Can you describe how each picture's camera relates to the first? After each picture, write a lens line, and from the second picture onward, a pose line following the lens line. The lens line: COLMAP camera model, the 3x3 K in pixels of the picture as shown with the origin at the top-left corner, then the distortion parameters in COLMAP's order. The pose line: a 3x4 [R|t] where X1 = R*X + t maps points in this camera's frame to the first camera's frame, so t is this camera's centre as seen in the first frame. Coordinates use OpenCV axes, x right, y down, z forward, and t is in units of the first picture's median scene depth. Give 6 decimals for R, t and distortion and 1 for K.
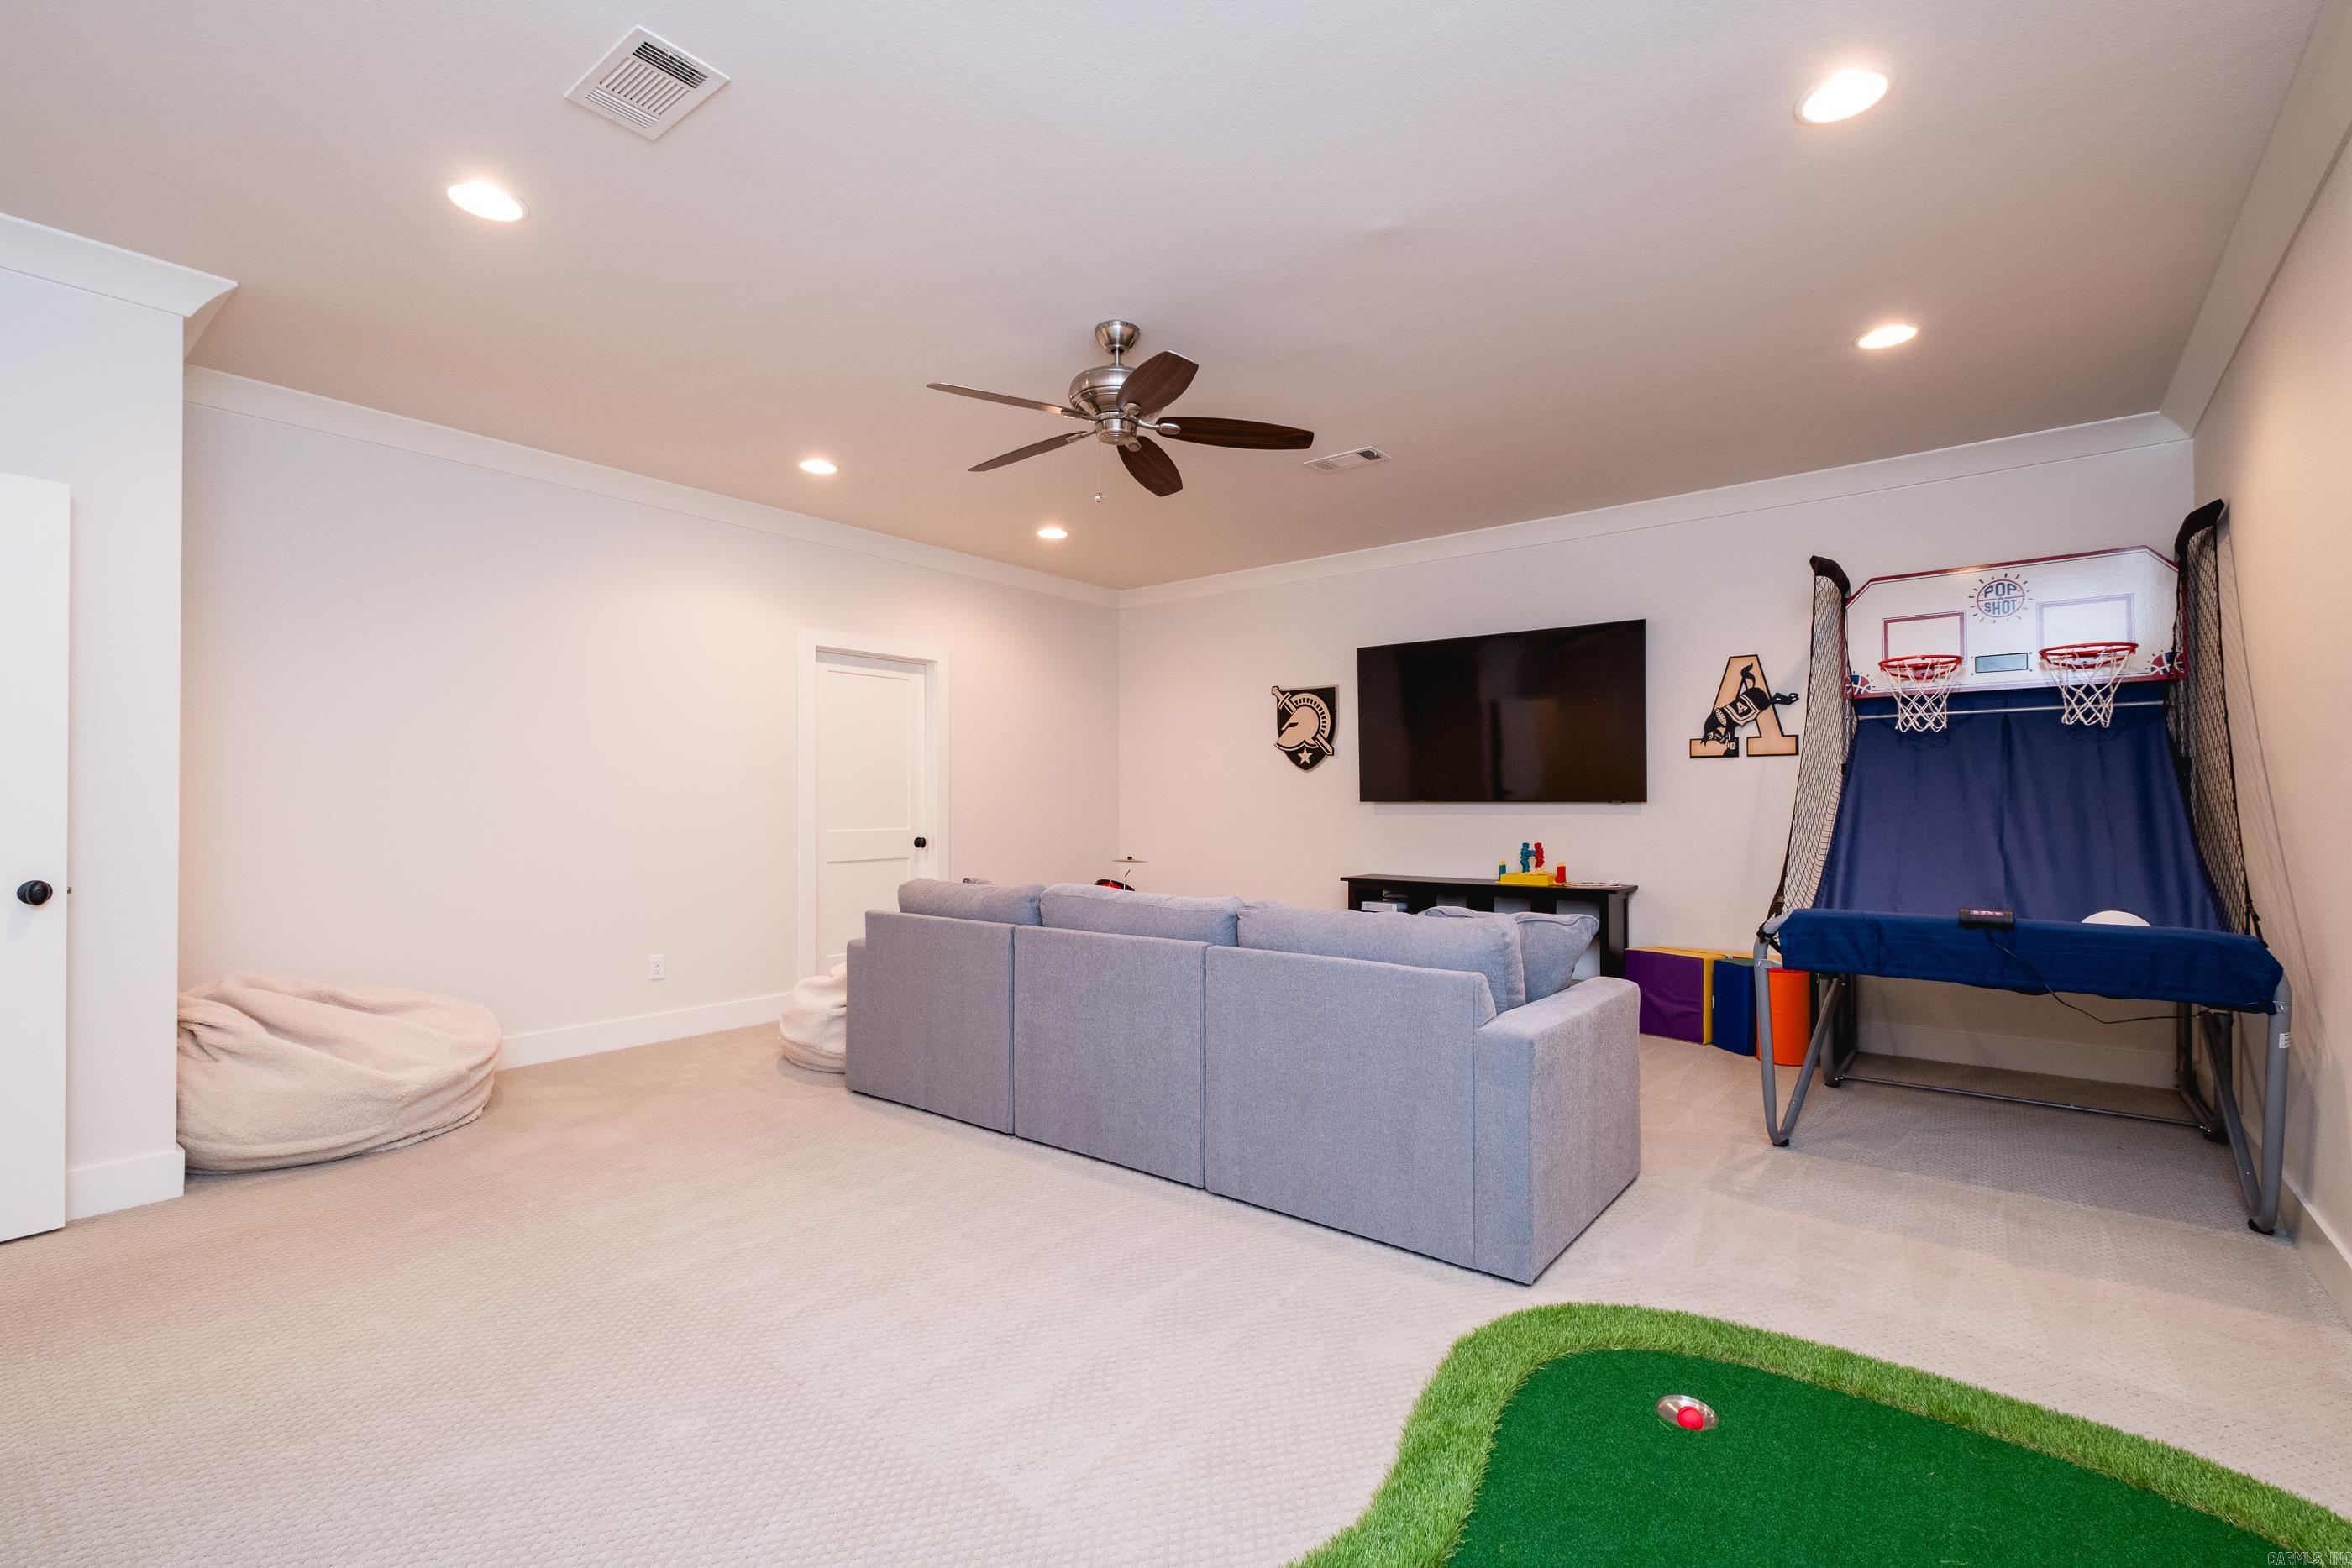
lens RADIAL K [[1029.2, 0, 1177.1], [0, 1029.2, 810.1], [0, 0, 1]] dist [0.011134, -0.007537]
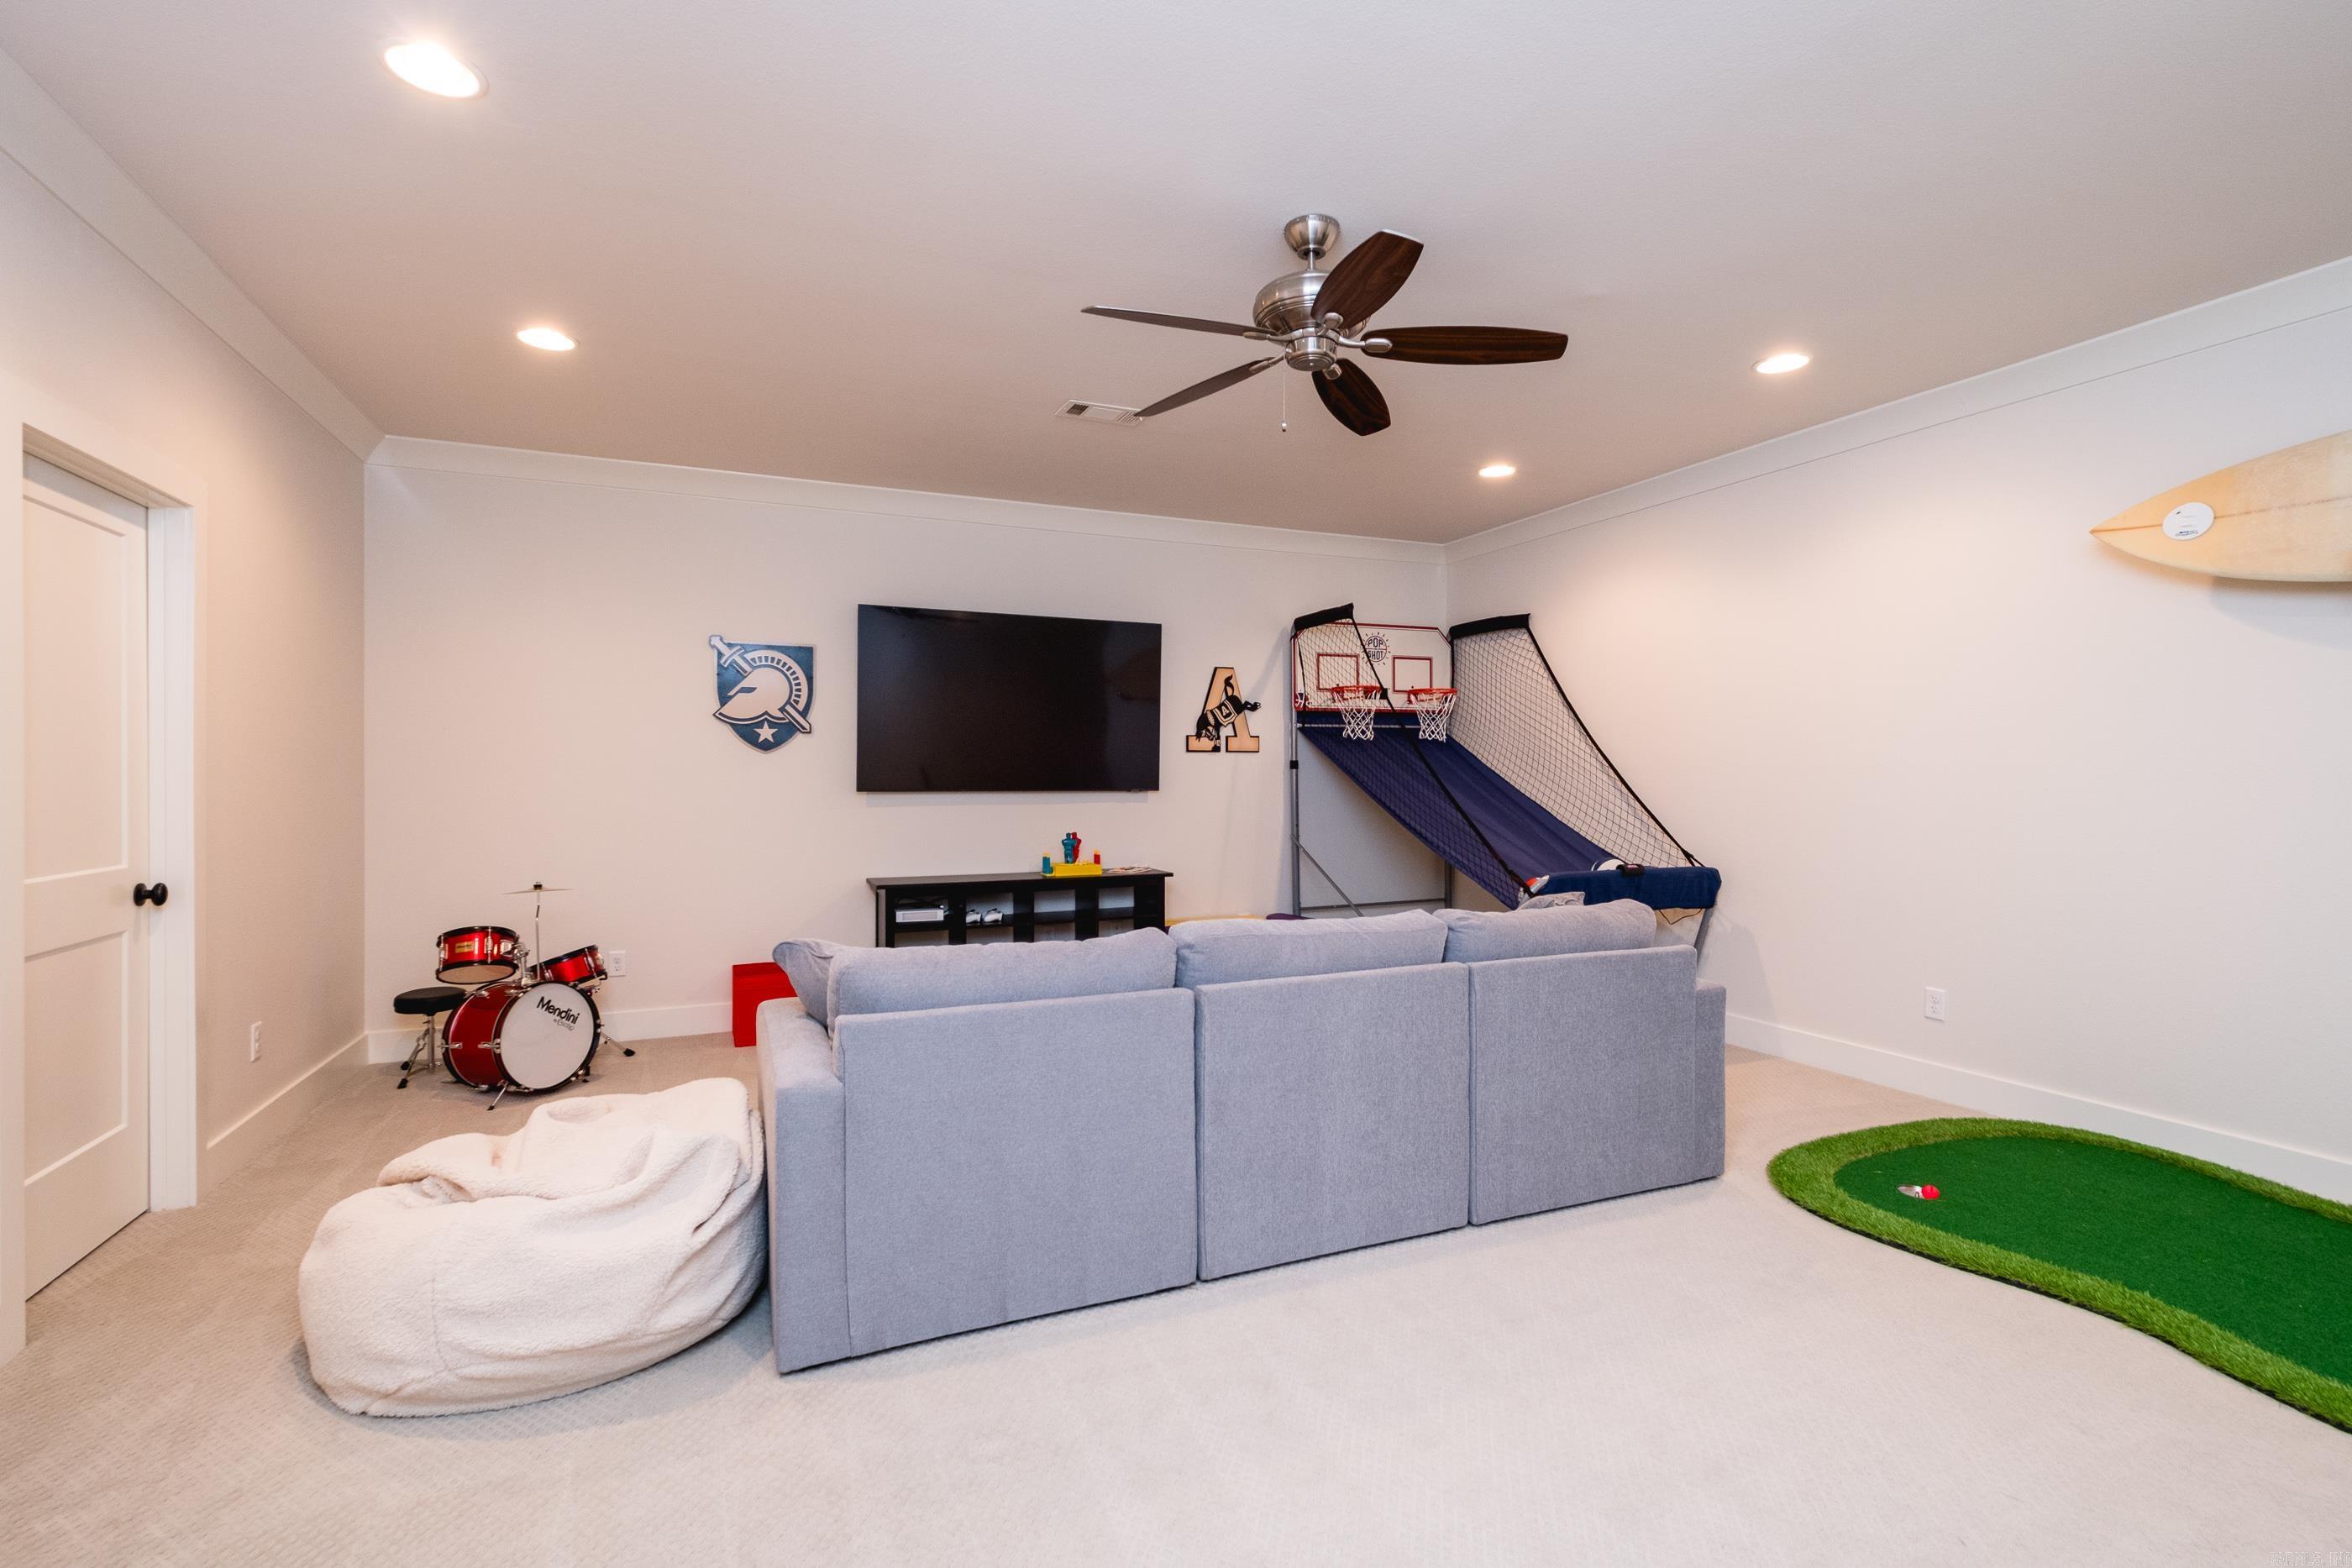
lens RADIAL K [[1051.4, 0, 1176.0], [0, 1051.4, 784.0], [0, 0, 1]] dist [-0.002543, -0.000085]
pose [[0.472221, -0.005756, 0.881461, -0.540651], [0.006540, 0.999974, 0.003026, -0.018749], [-0.881456, 0.004336, 0.472246, 0.471270]]
